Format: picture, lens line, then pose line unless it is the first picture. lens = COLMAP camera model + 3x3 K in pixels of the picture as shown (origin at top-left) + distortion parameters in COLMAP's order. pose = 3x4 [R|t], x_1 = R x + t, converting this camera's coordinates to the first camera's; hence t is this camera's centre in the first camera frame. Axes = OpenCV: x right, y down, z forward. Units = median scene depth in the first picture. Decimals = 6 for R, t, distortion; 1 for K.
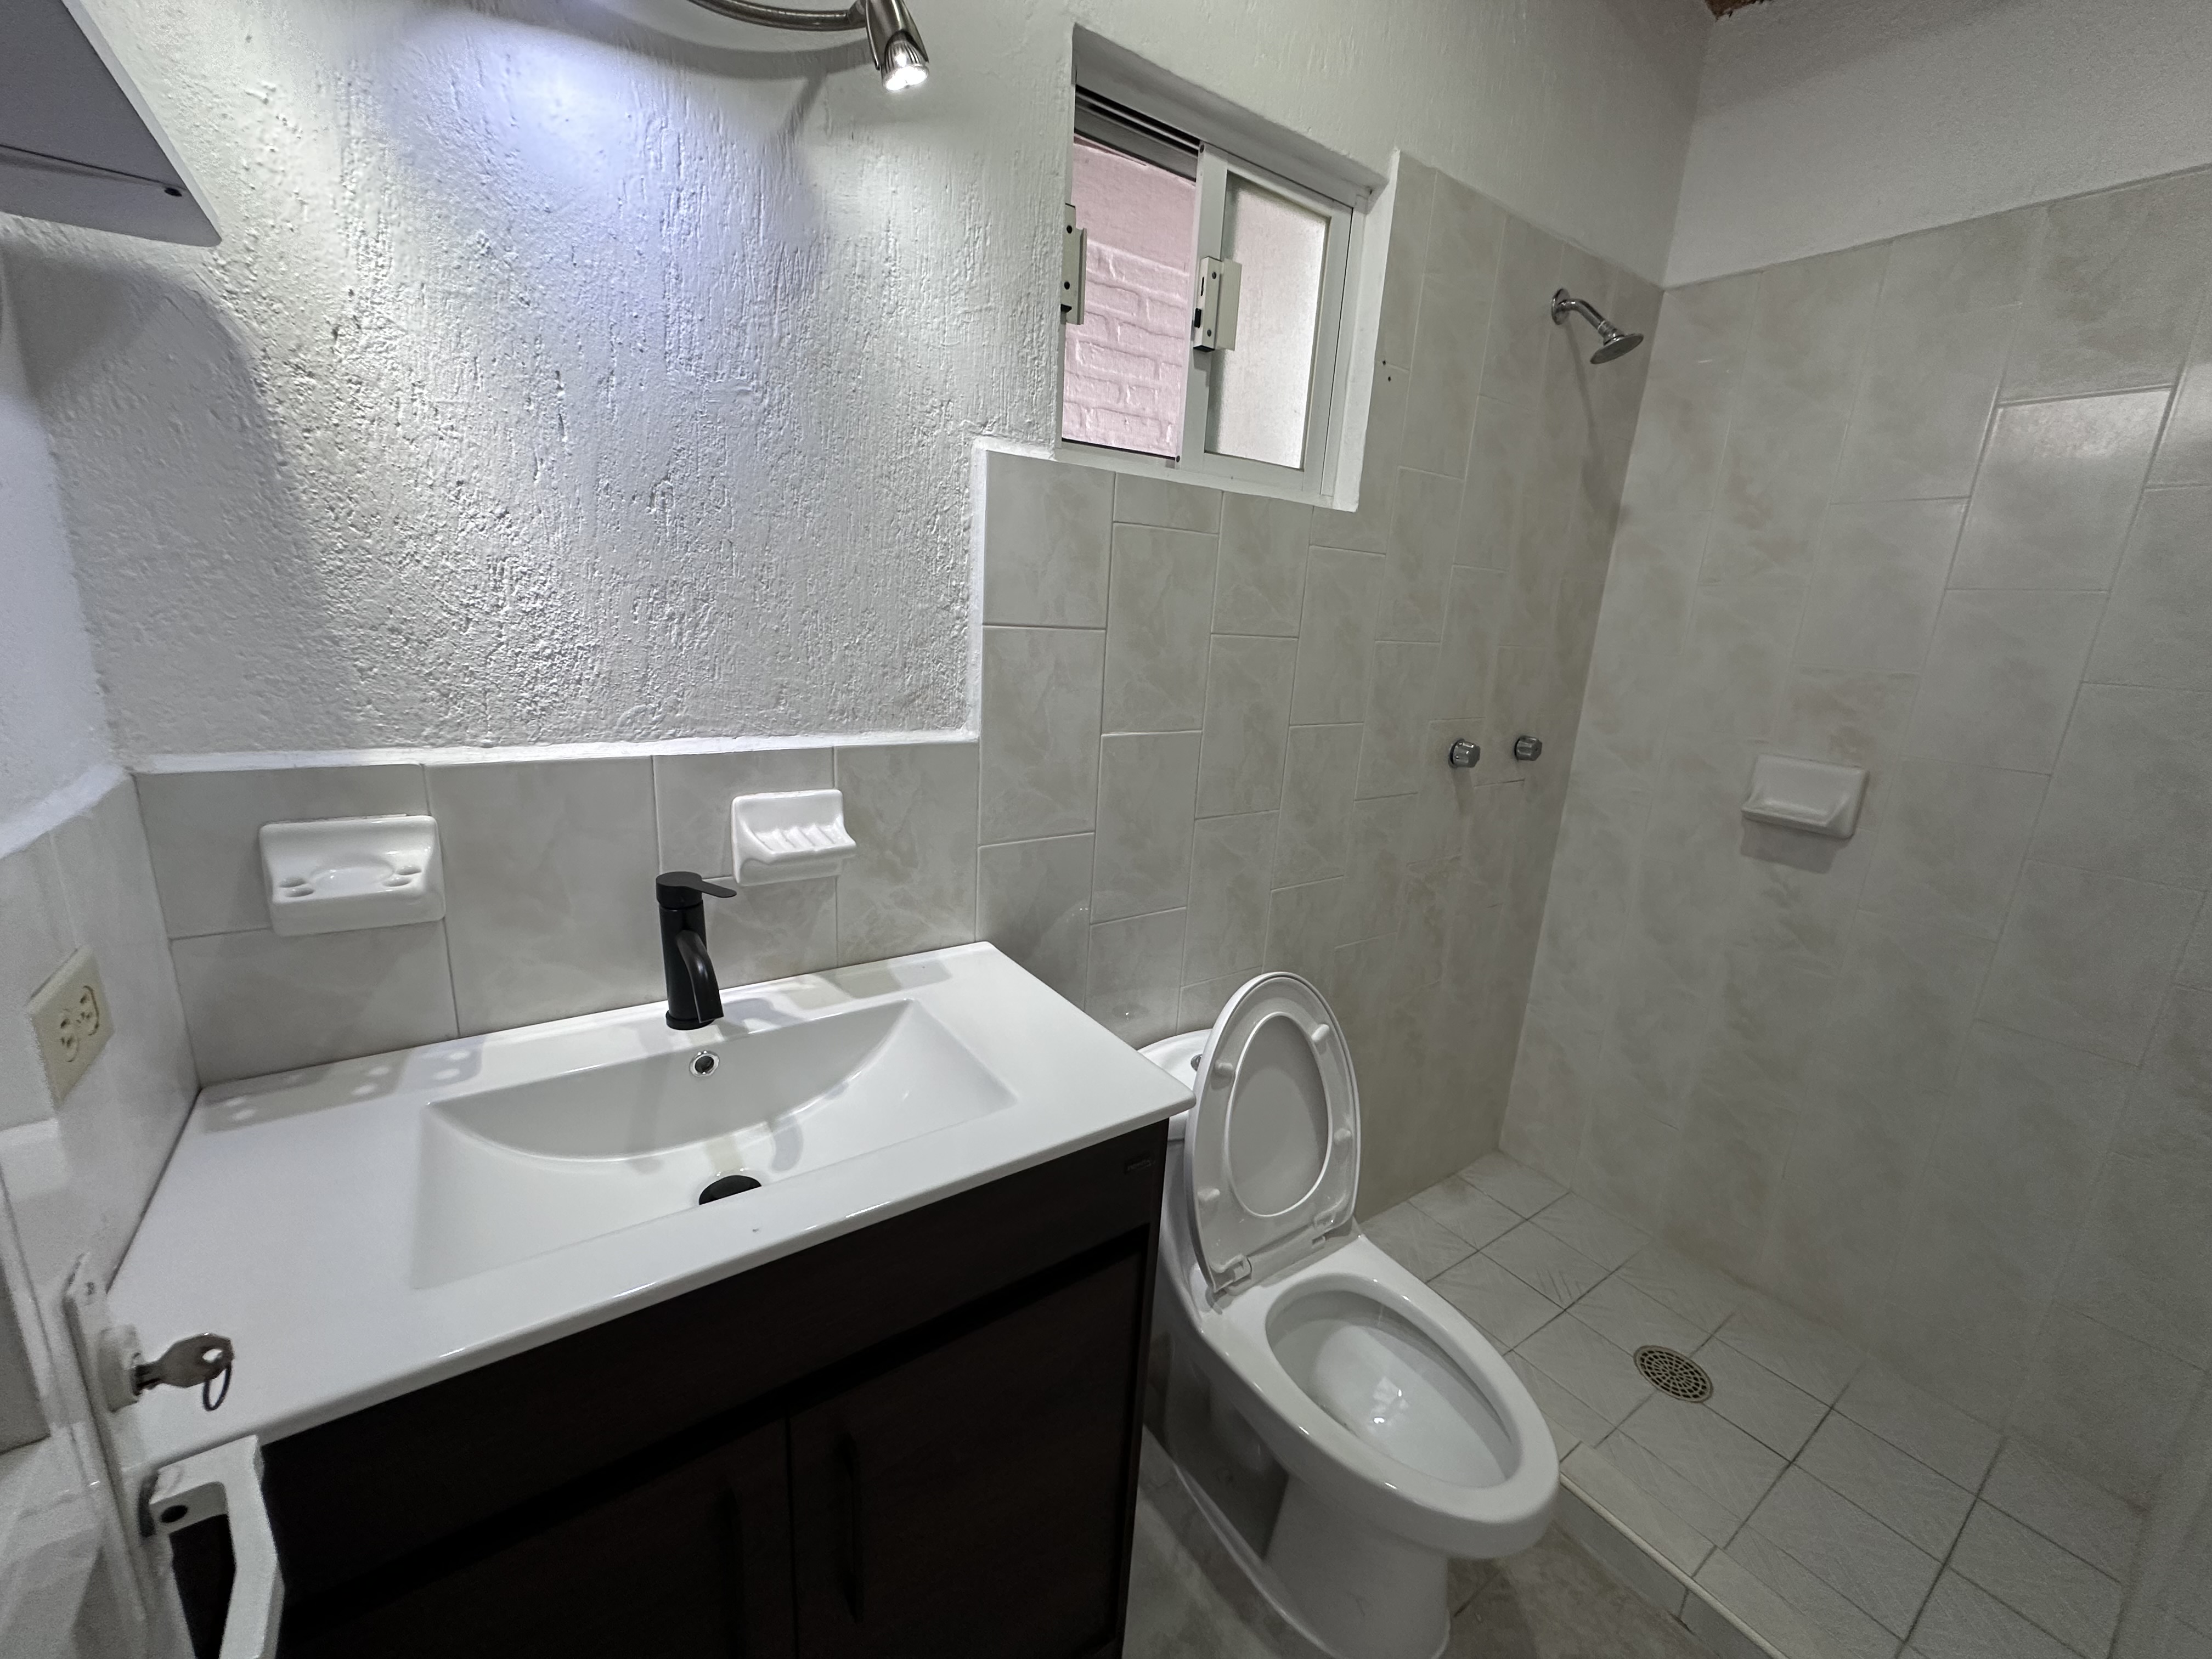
lens RADIAL K [[883.6, 0, 1104.1], [0, 883.6, 820.4], [0, 0, 1]] dist [-0.001316, 0.000302]
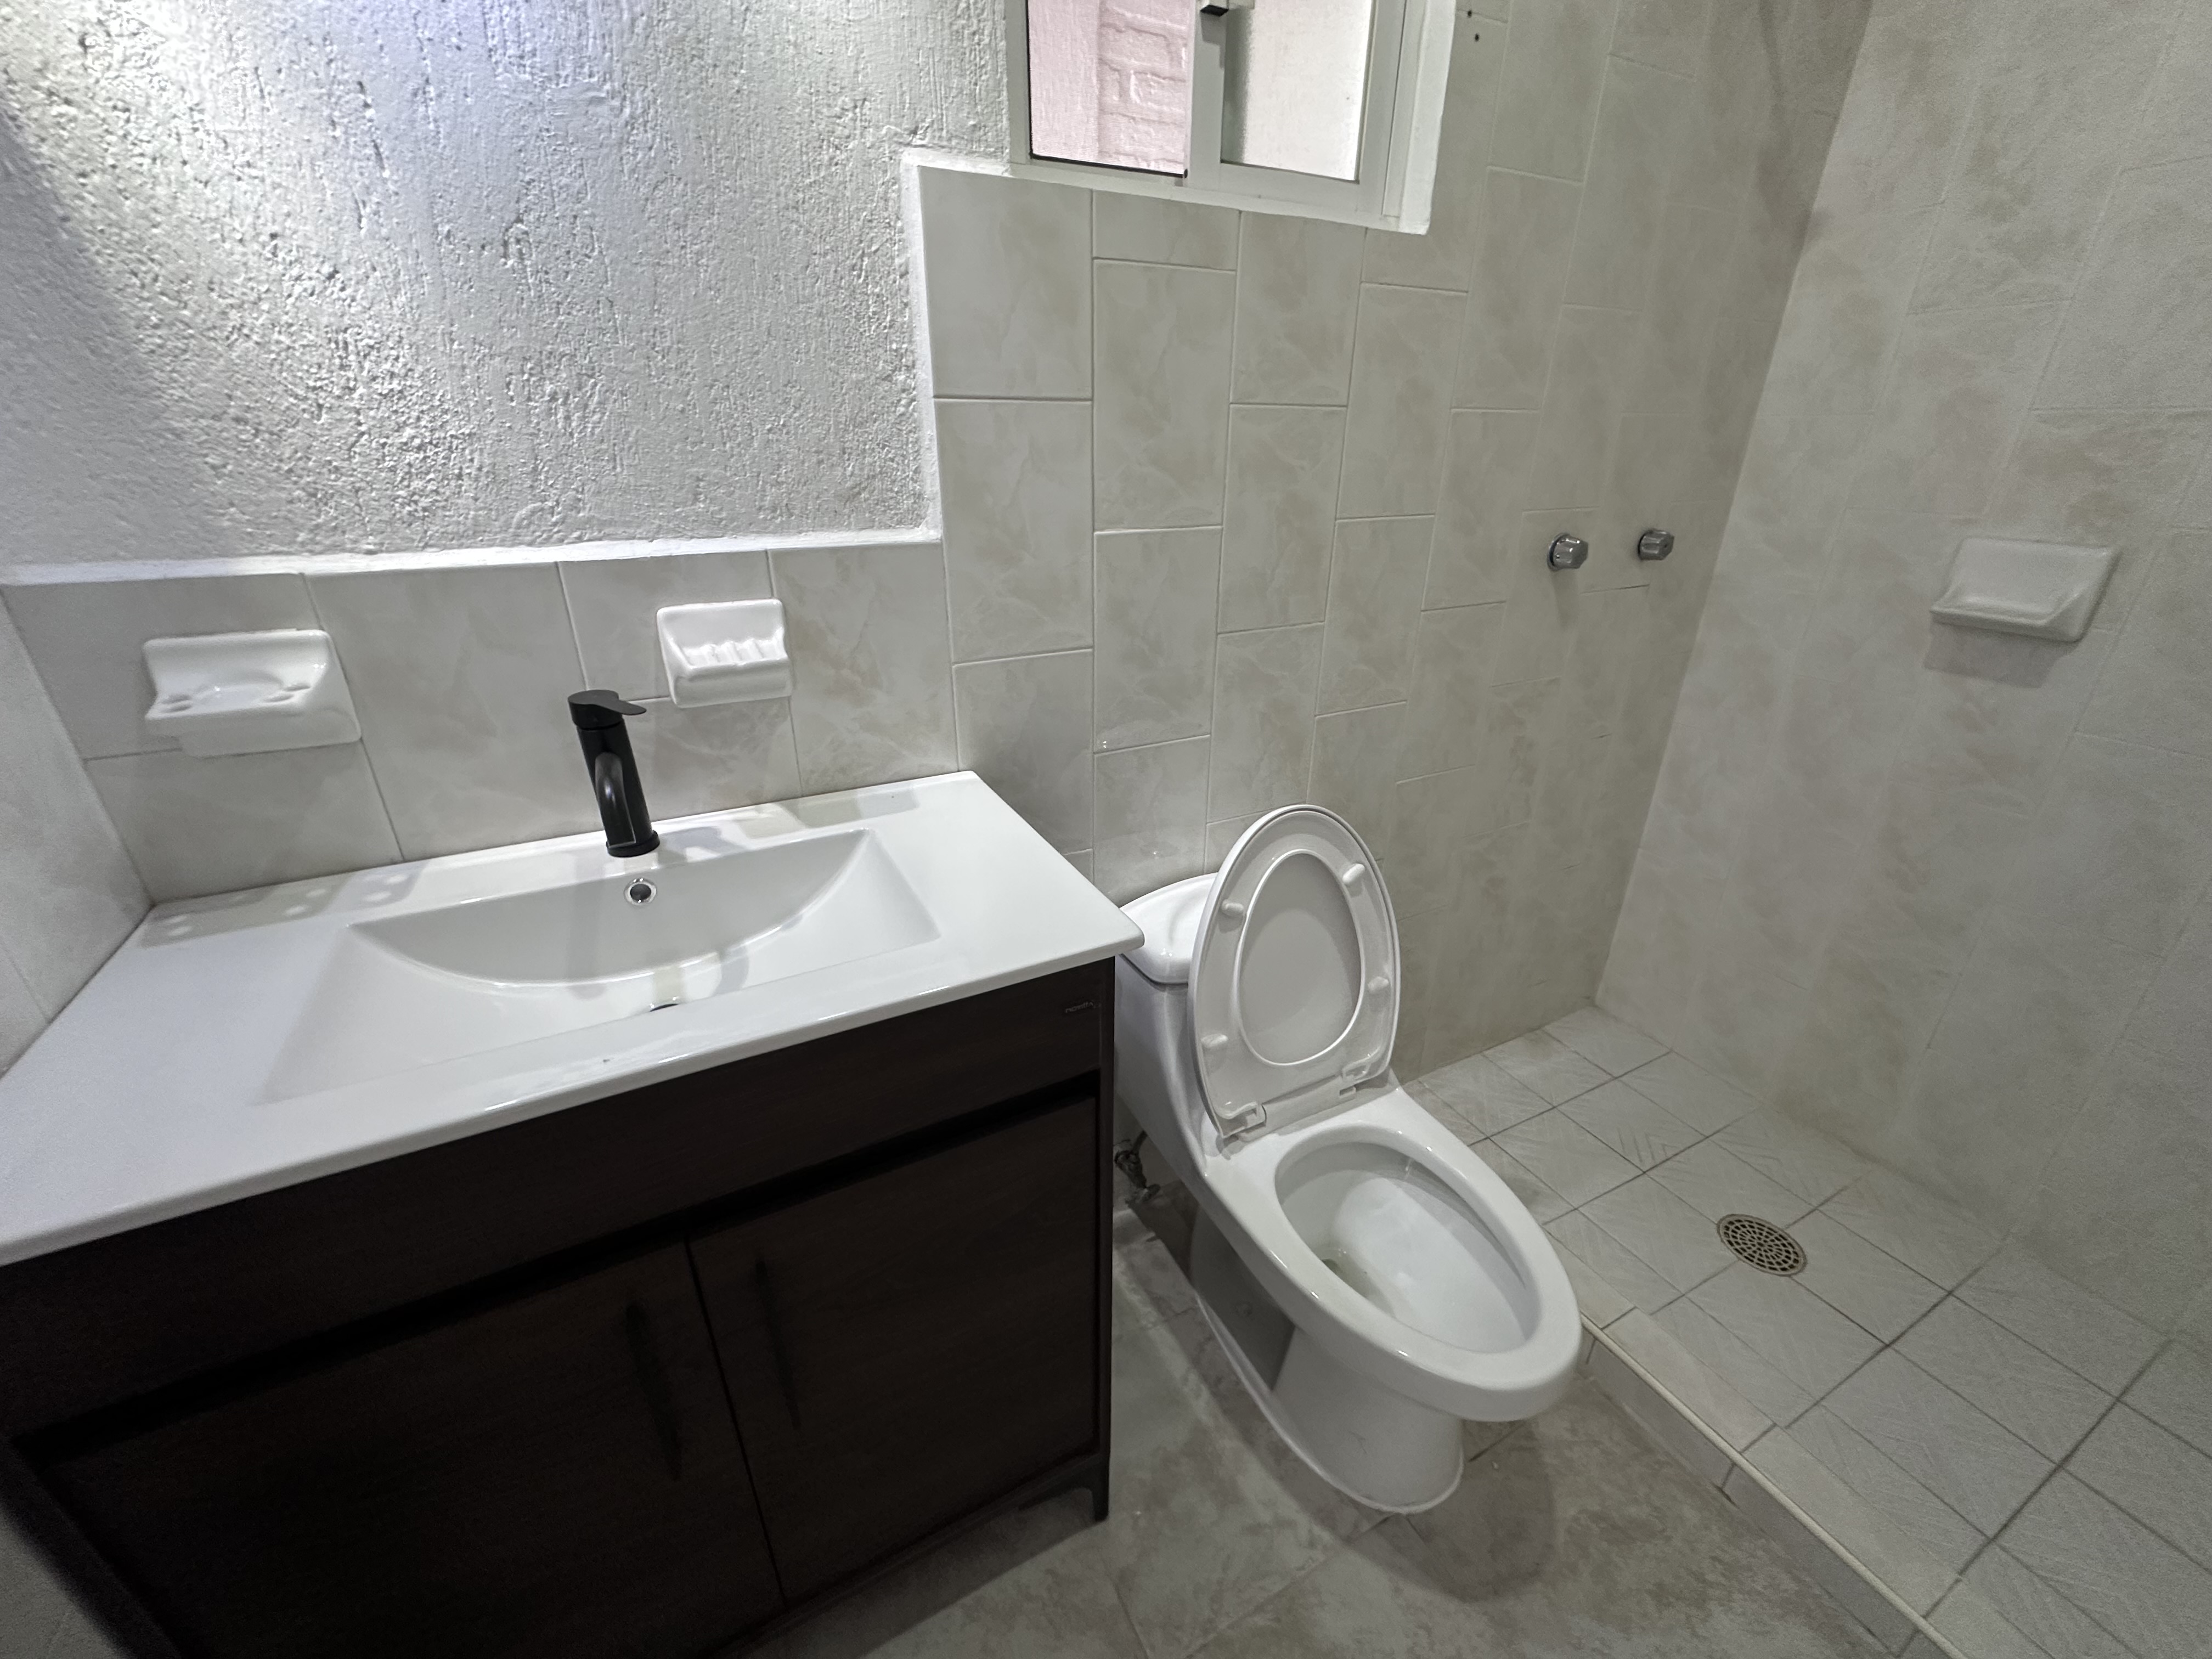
lens RADIAL K [[883.6, 0, 1109.0], [0, 883.6, 822.8], [0, 0, 1]] dist [-0.001316, 0.000302]
pose [[0.989582, 0.003207, -0.143937, 0.142536], [0.021102, 0.985725, 0.167037, 0.040374], [0.142418, -0.168334, 0.975388, 0.115911]]
